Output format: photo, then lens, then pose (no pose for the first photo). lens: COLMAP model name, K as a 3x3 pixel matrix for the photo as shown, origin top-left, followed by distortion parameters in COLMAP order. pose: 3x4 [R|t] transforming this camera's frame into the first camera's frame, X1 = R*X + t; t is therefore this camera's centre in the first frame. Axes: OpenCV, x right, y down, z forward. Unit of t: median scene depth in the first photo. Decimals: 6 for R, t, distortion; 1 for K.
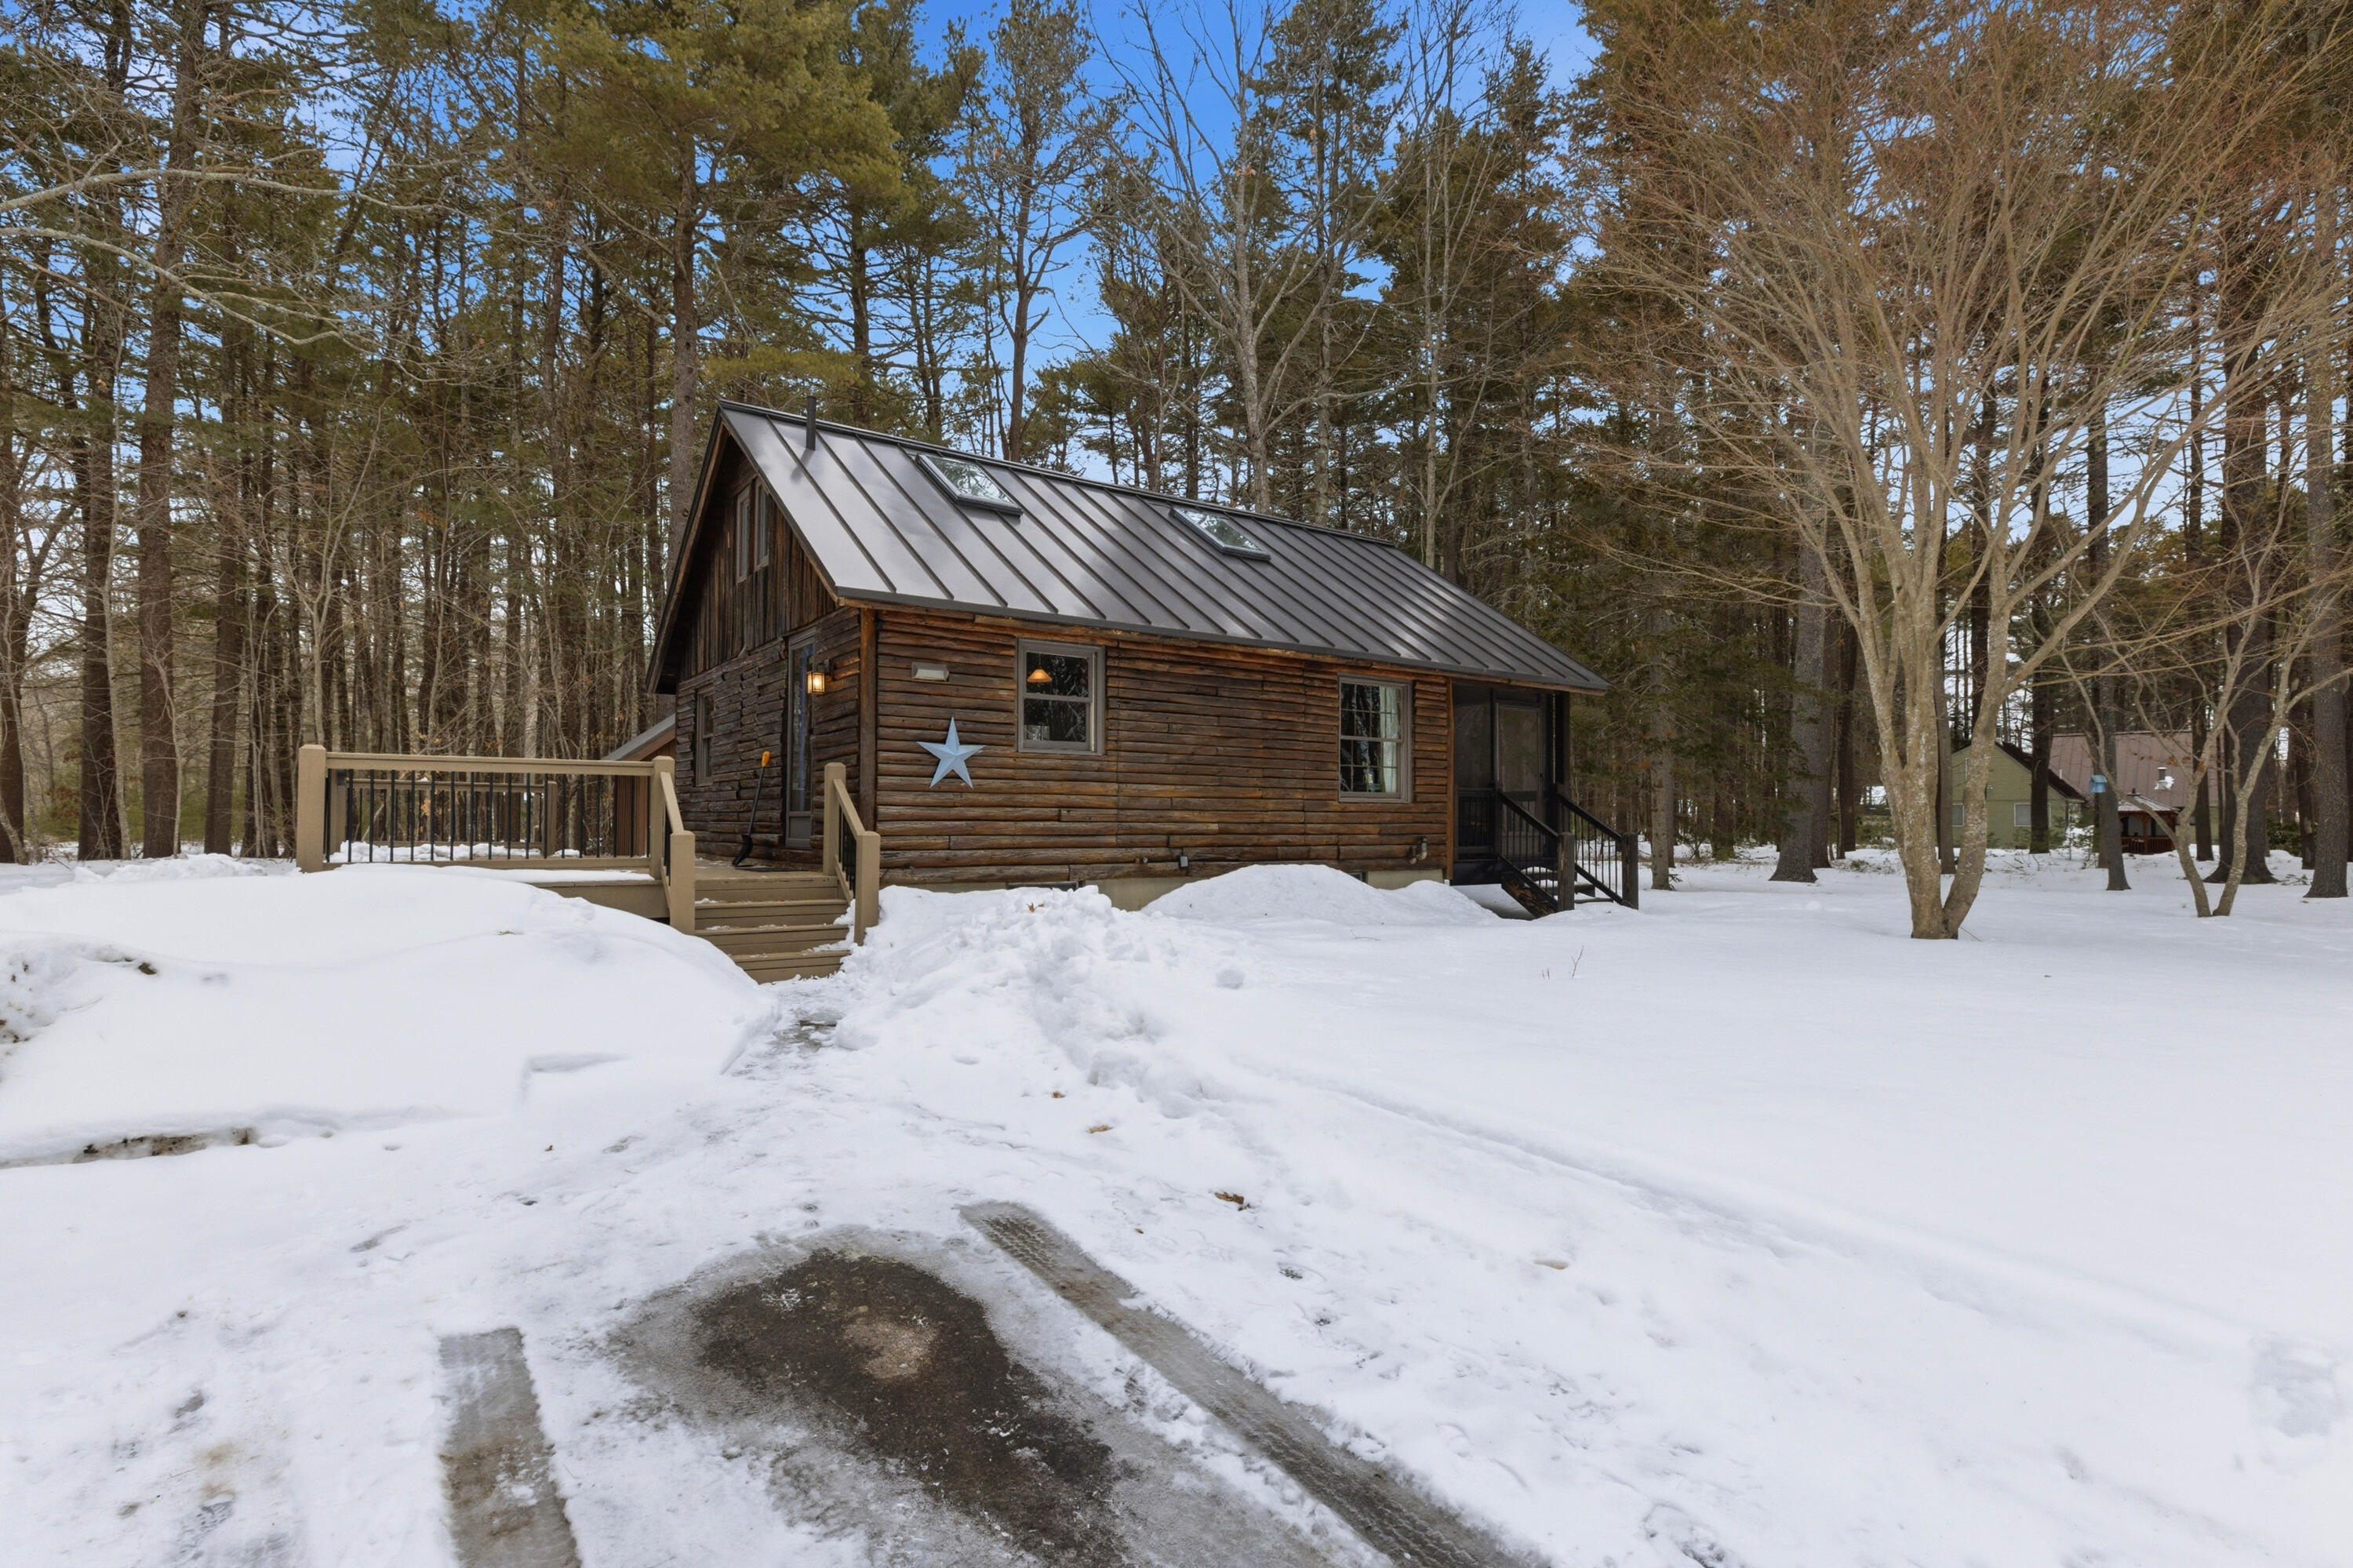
lens RADIAL K [[1114.2, 0, 1175.6], [0, 1114.2, 812.5], [0, 0, 1]] dist [0.000610, 0.000000]
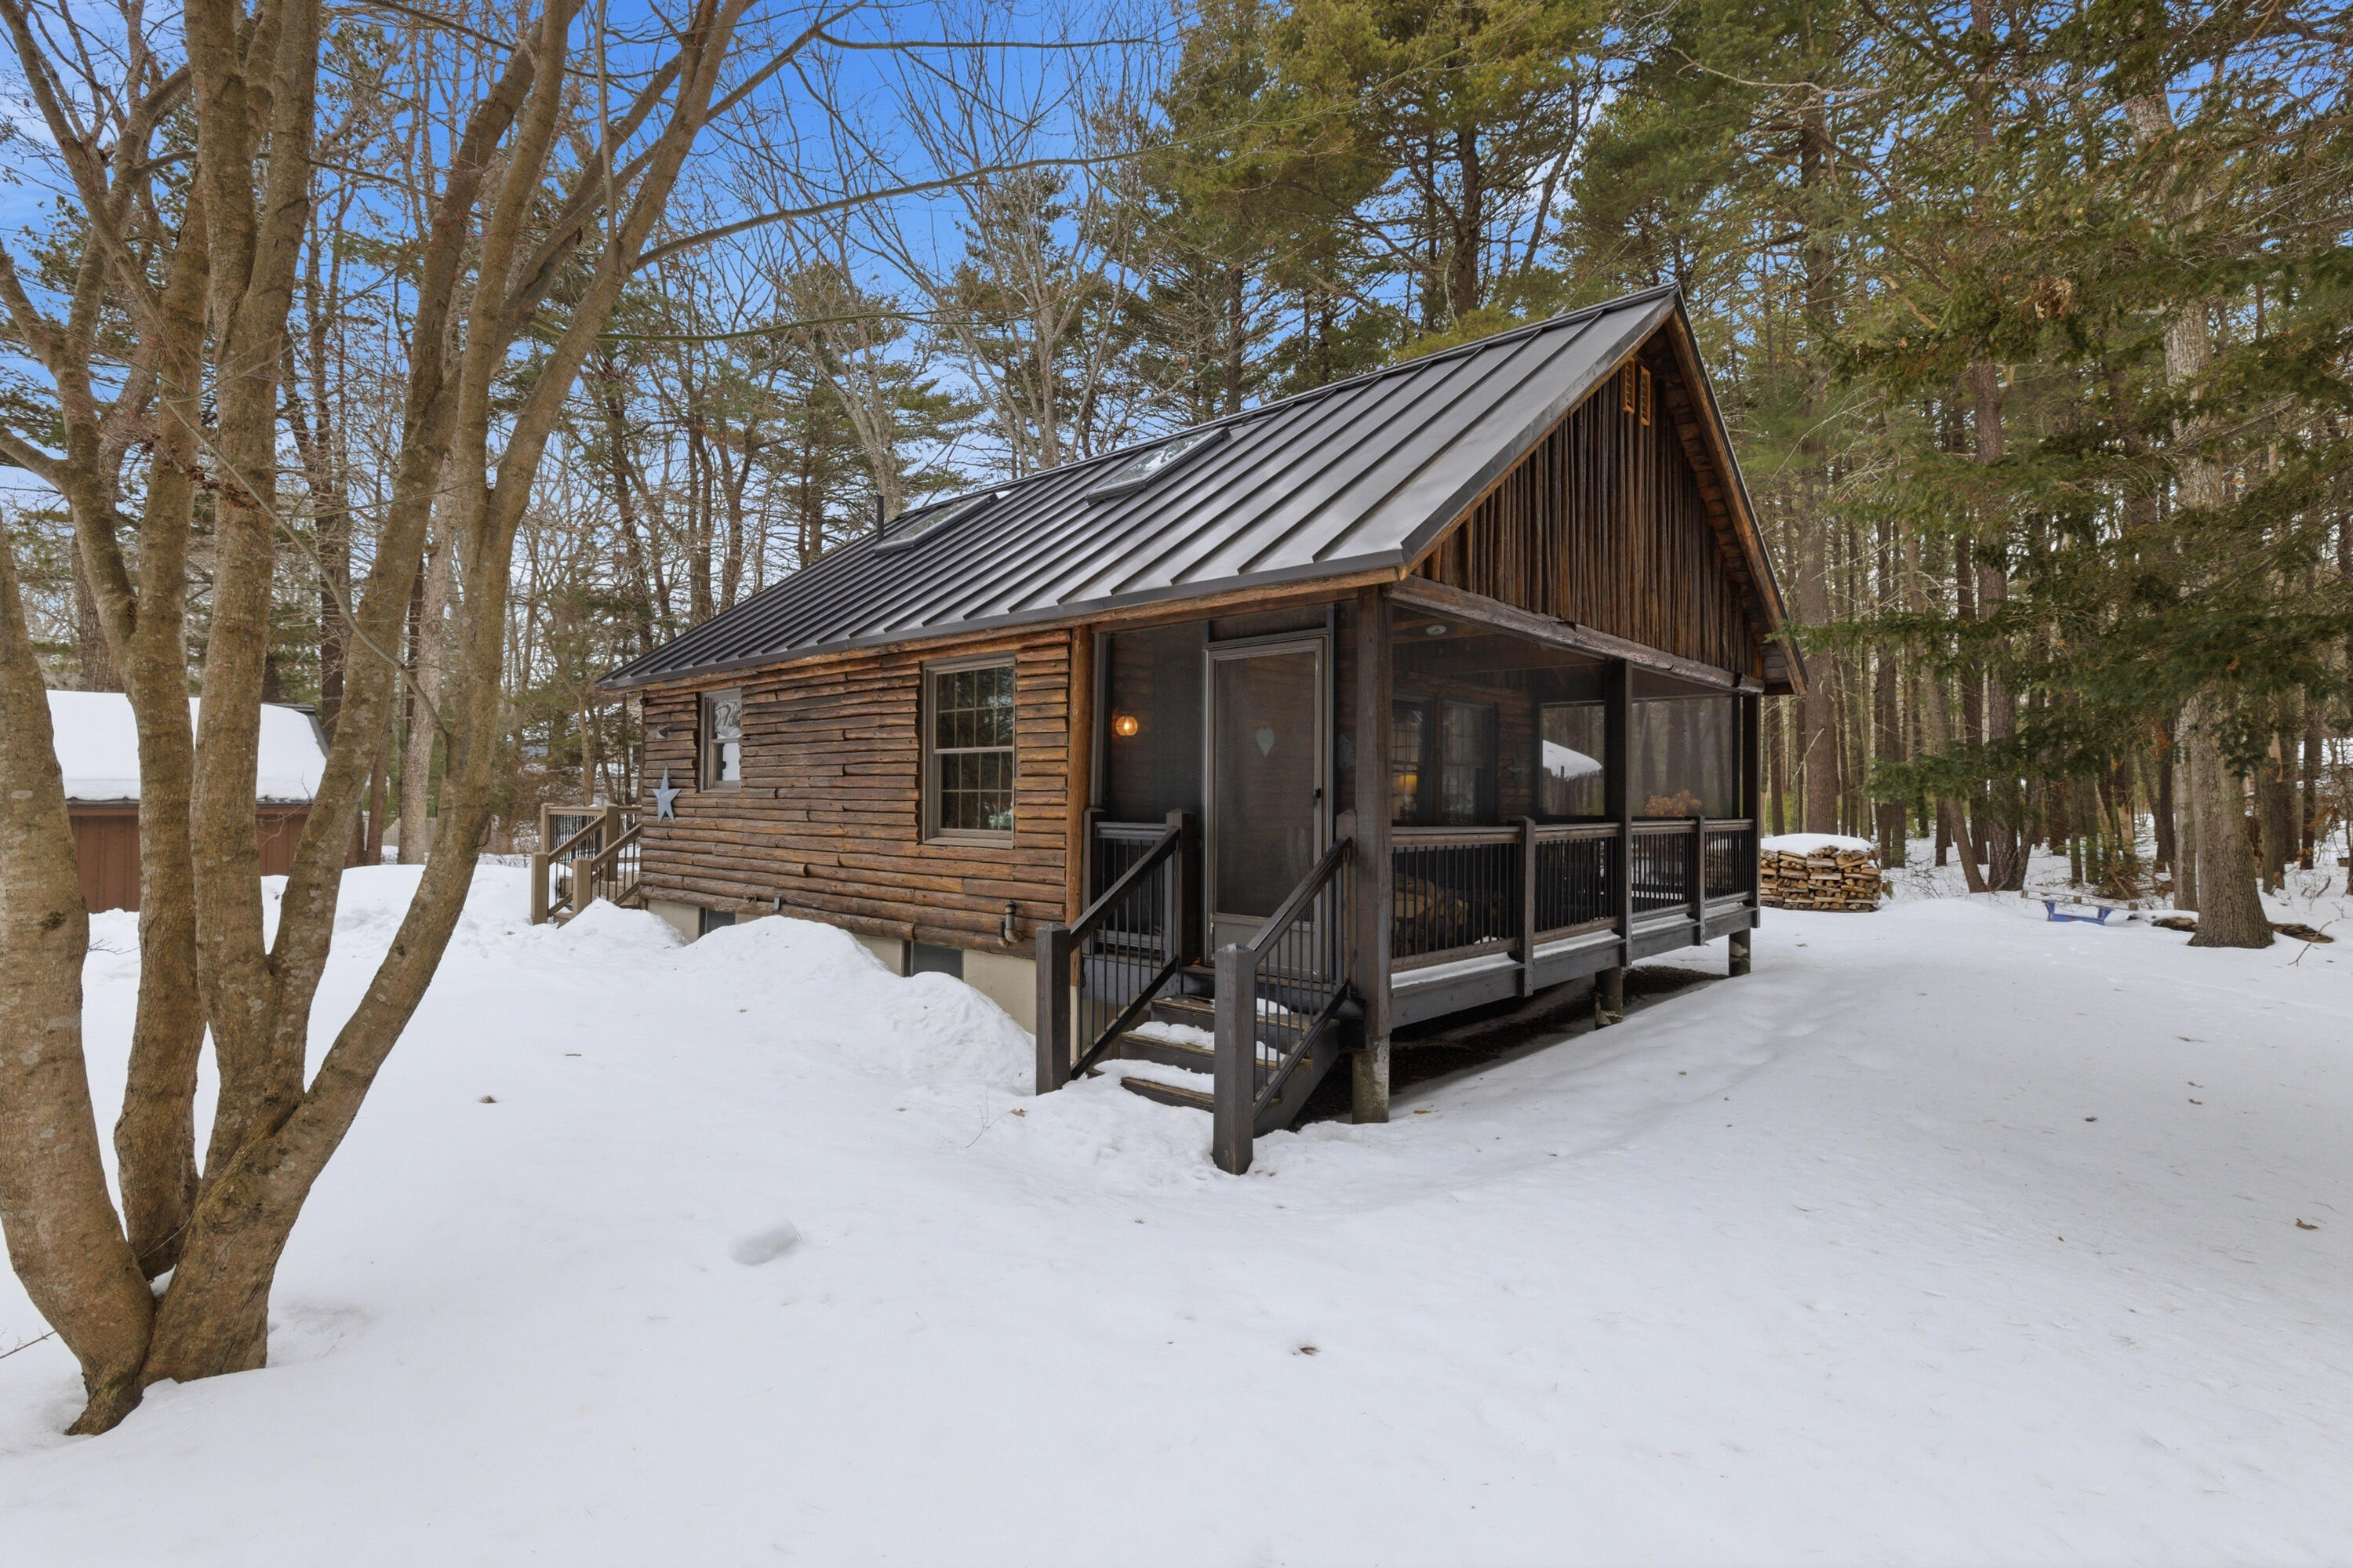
lens RADIAL K [[1114.2, 0, 1175.6], [0, 1114.2, 812.5], [0, 0, 1]] dist [0.000610, 0.000000]
pose [[0.209991, 0.000186, -0.977703, 1.056213], [-0.009402, 0.999954, -0.001829, -0.035630], [0.977658, 0.009577, 0.209983, 1.214554]]
